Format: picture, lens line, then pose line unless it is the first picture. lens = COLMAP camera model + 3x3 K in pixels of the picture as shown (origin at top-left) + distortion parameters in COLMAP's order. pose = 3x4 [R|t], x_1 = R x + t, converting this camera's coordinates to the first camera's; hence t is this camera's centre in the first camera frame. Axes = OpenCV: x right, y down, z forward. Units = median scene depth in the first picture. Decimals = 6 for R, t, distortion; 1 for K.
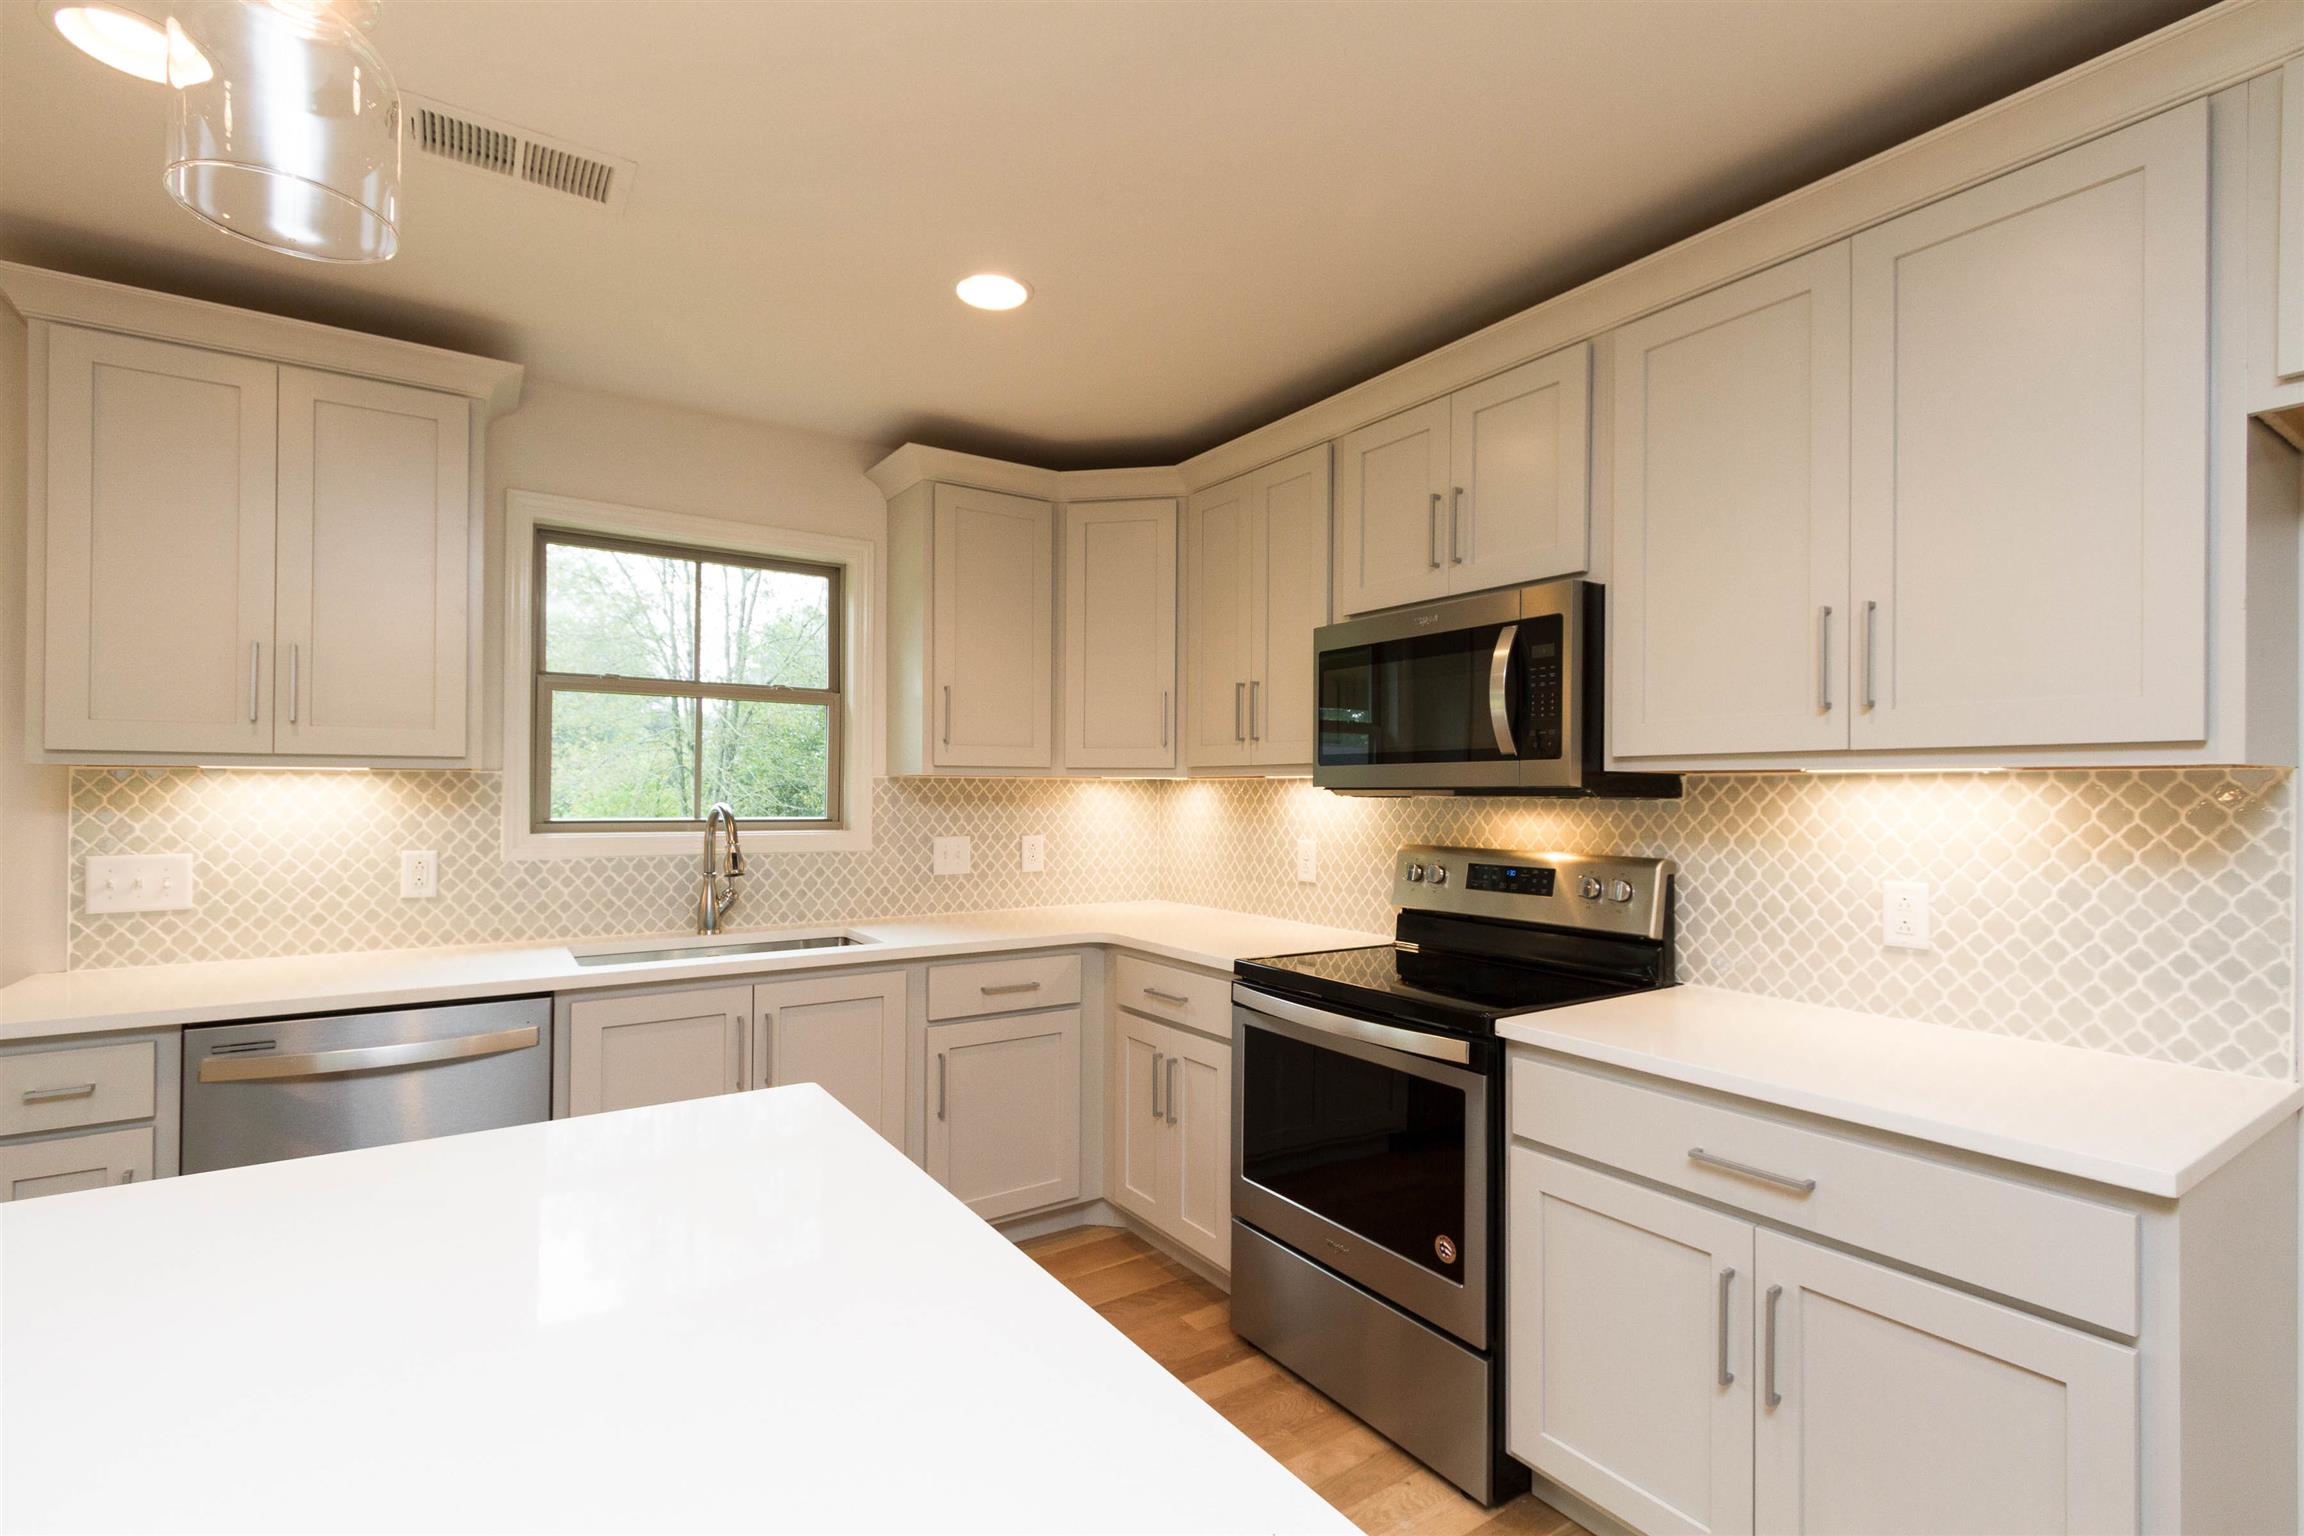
lens RADIAL K [[1046.7, 0, 1162.9], [0, 1046.7, 783.5], [0, 0, 1]] dist [0.007819, -0.001758]
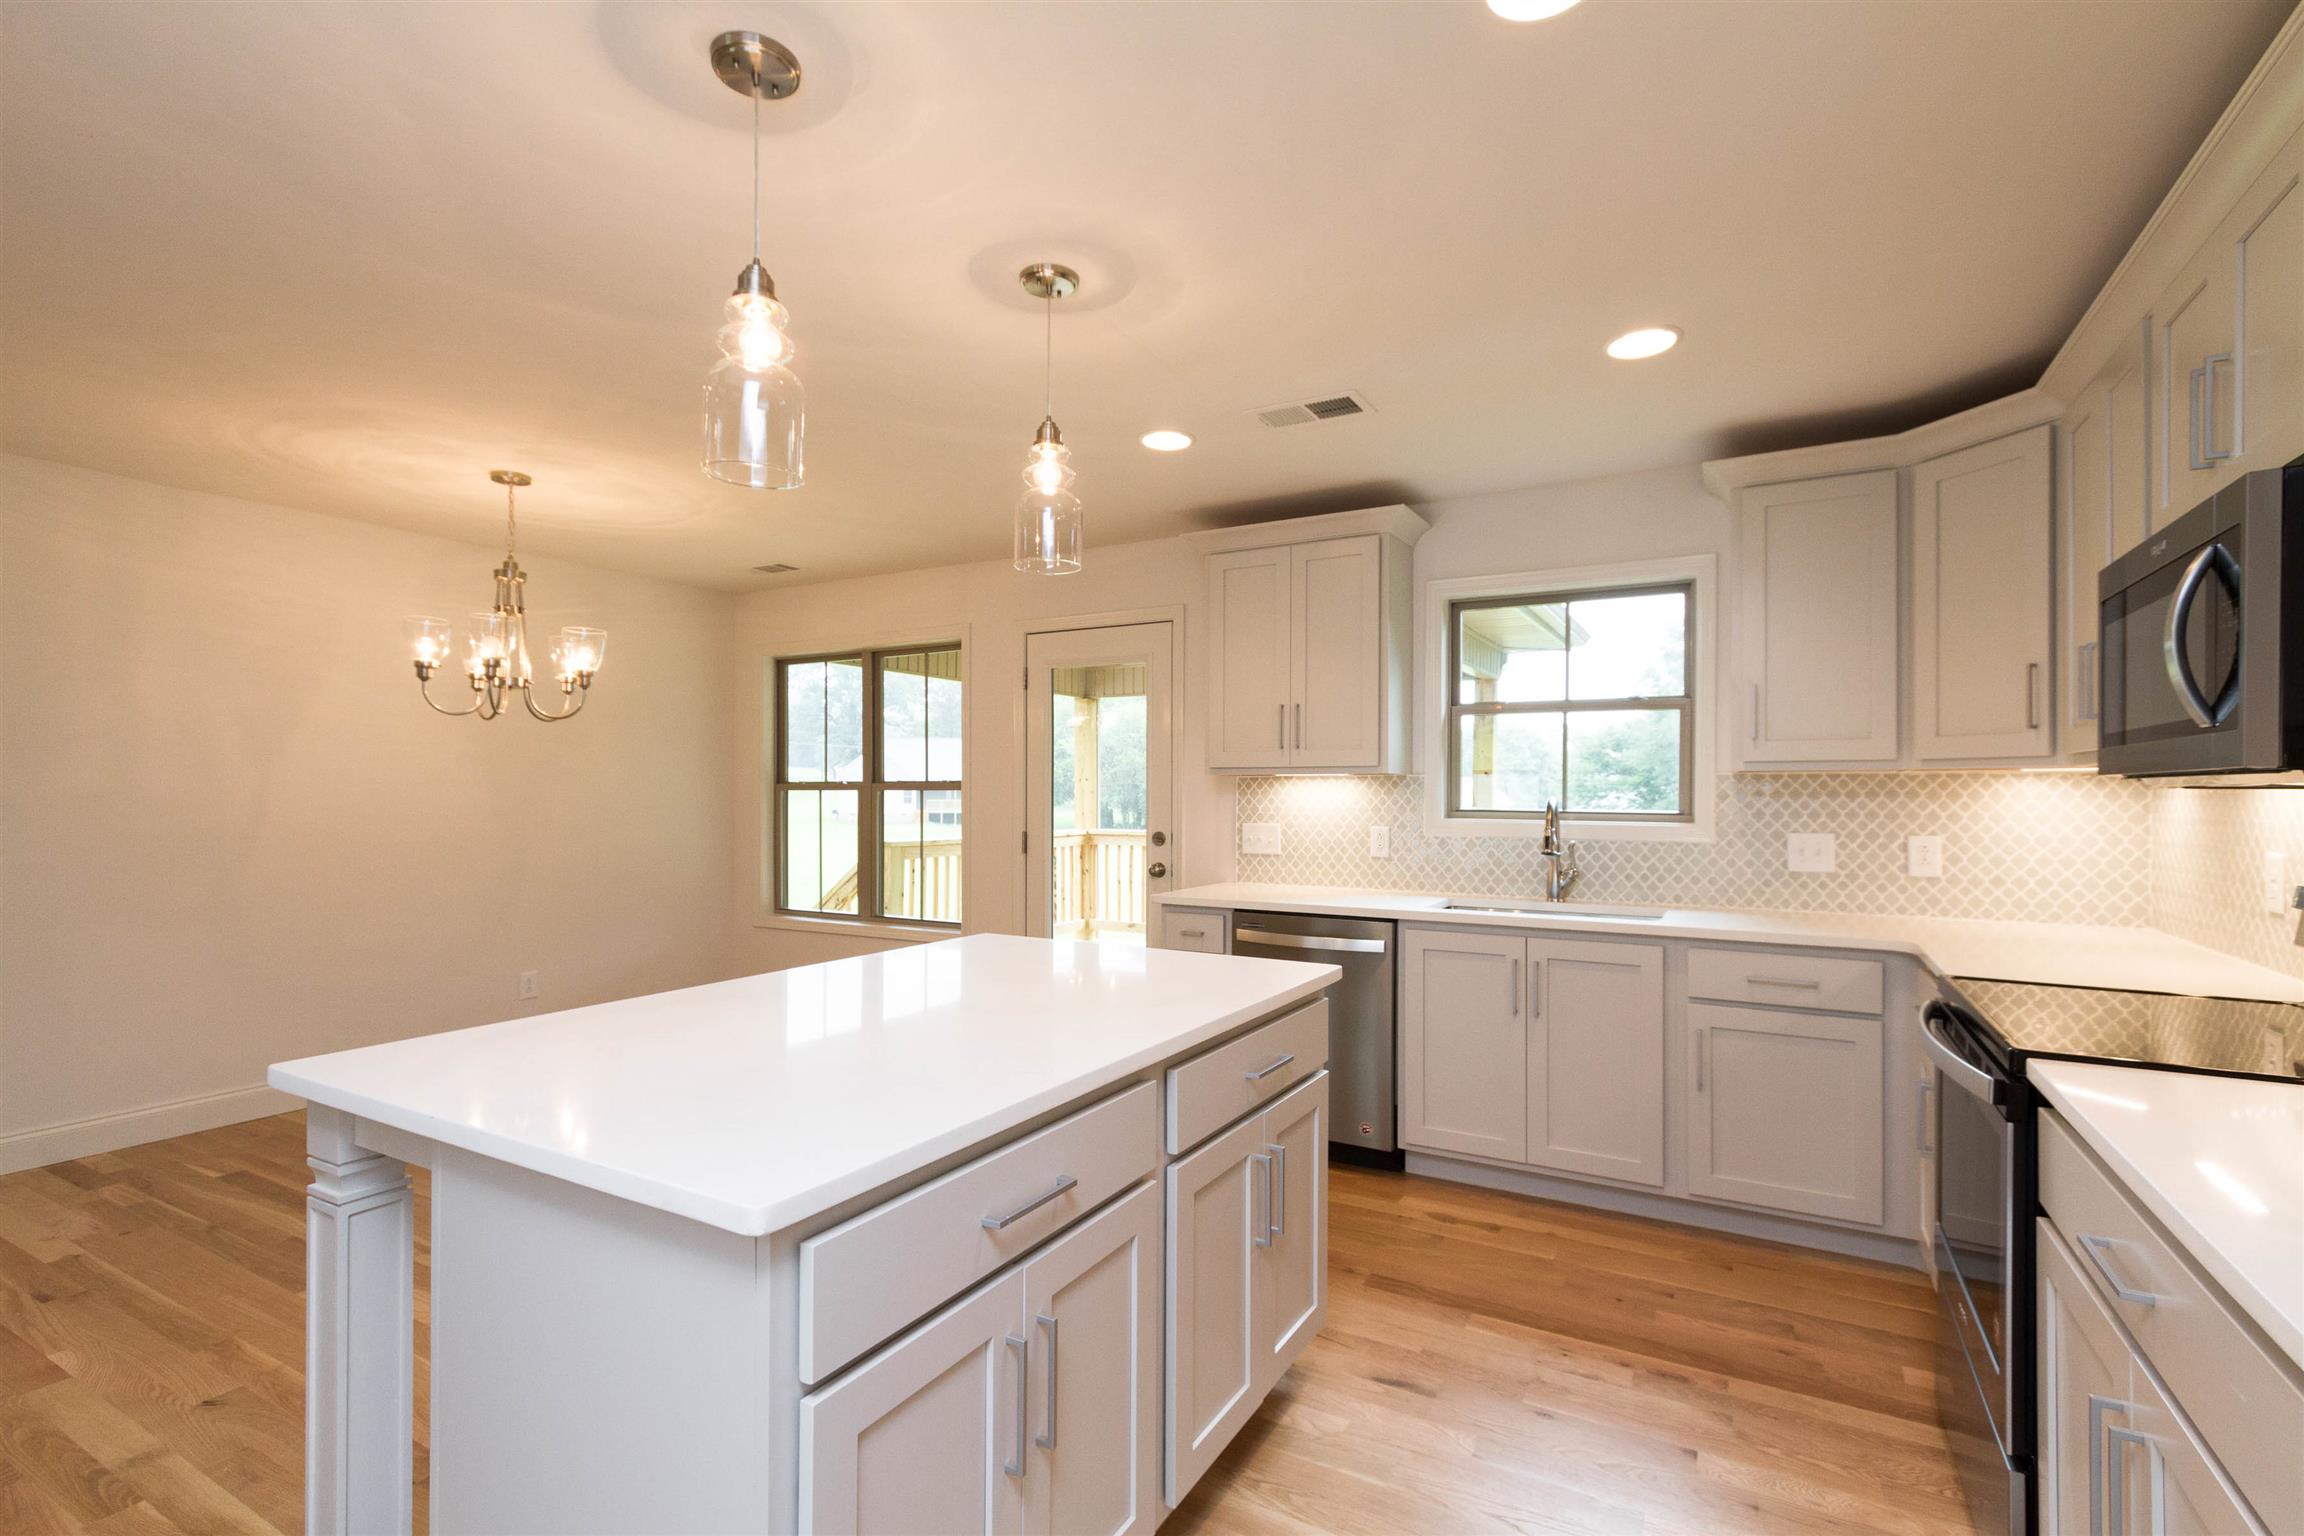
lens RADIAL K [[1048.1, 0, 1161.7], [0, 1048.1, 784.0], [0, 0, 1]] dist [0.013699, -0.007688]
pose [[0.441219, -0.010068, -0.897343, 0.529735], [0.006377, 0.999947, -0.008084, 0.010997], [0.897377, -0.002156, 0.441260, 0.026522]]
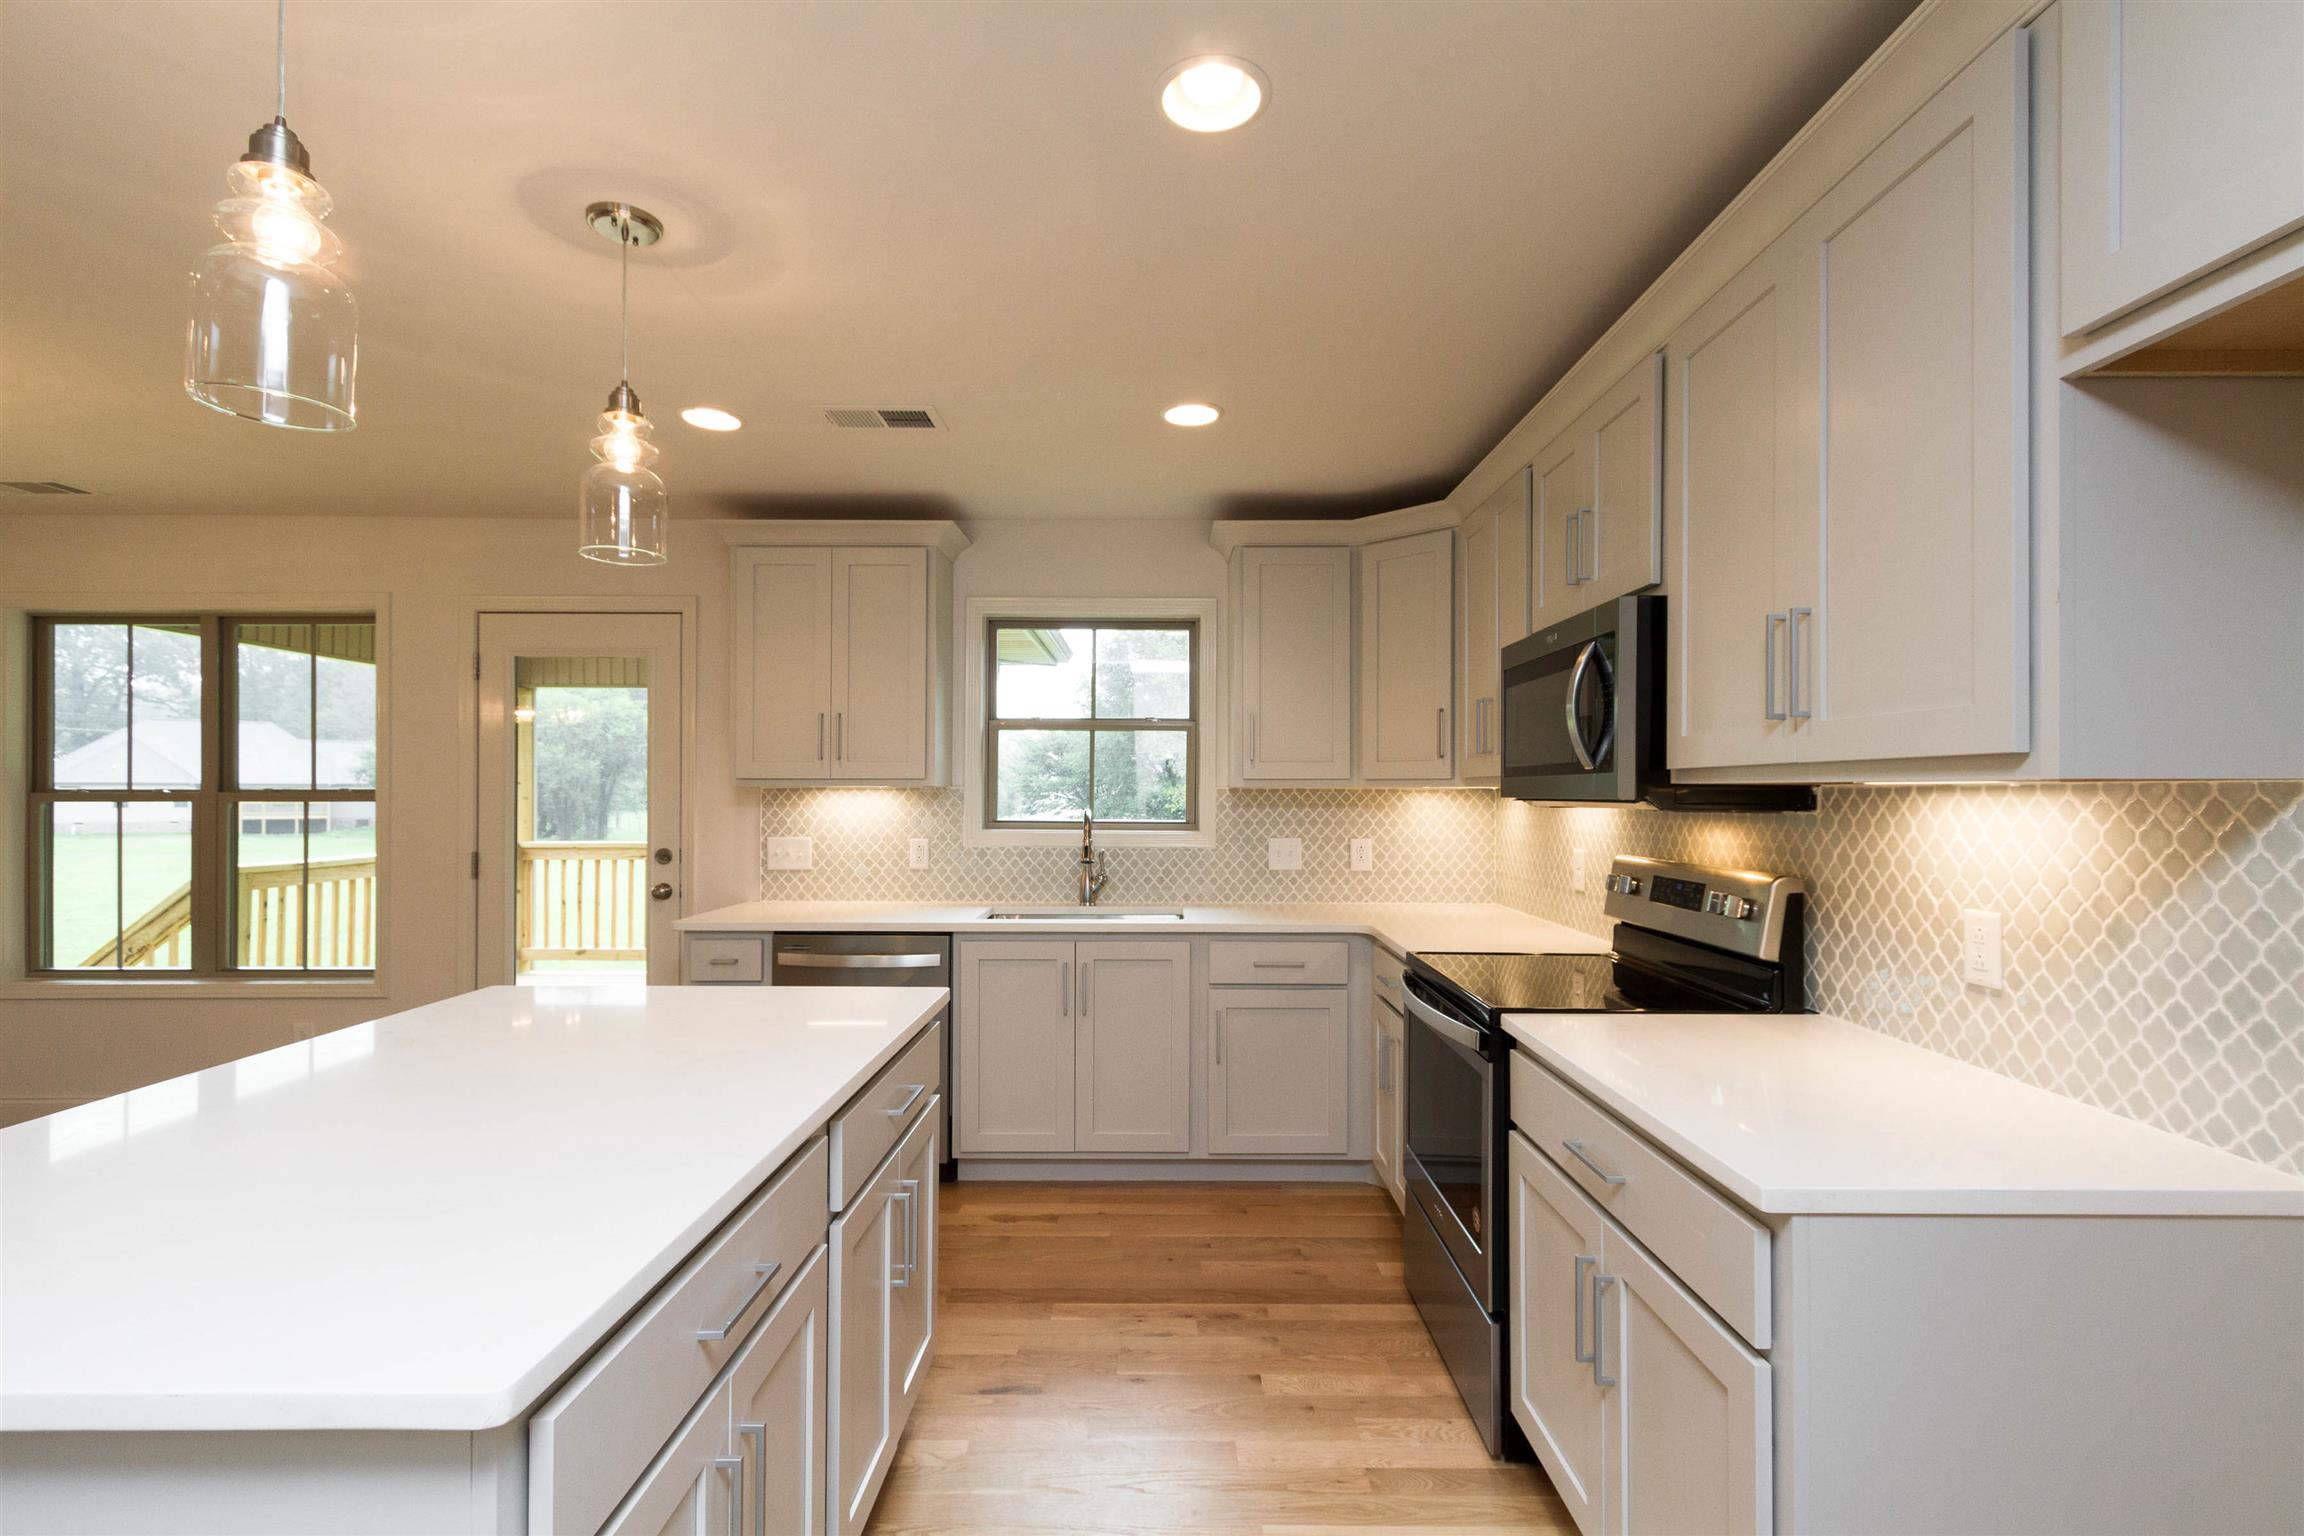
lens RADIAL K [[1046.7, 0, 1162.9], [0, 1046.7, 783.5], [0, 0, 1]] dist [0.007819, -0.001758]
pose [[0.825544, -0.007621, -0.564286, 0.451218], [0.005918, 0.999971, -0.004846, -0.007756], [0.564306, 0.000661, 0.825565, -0.071072]]
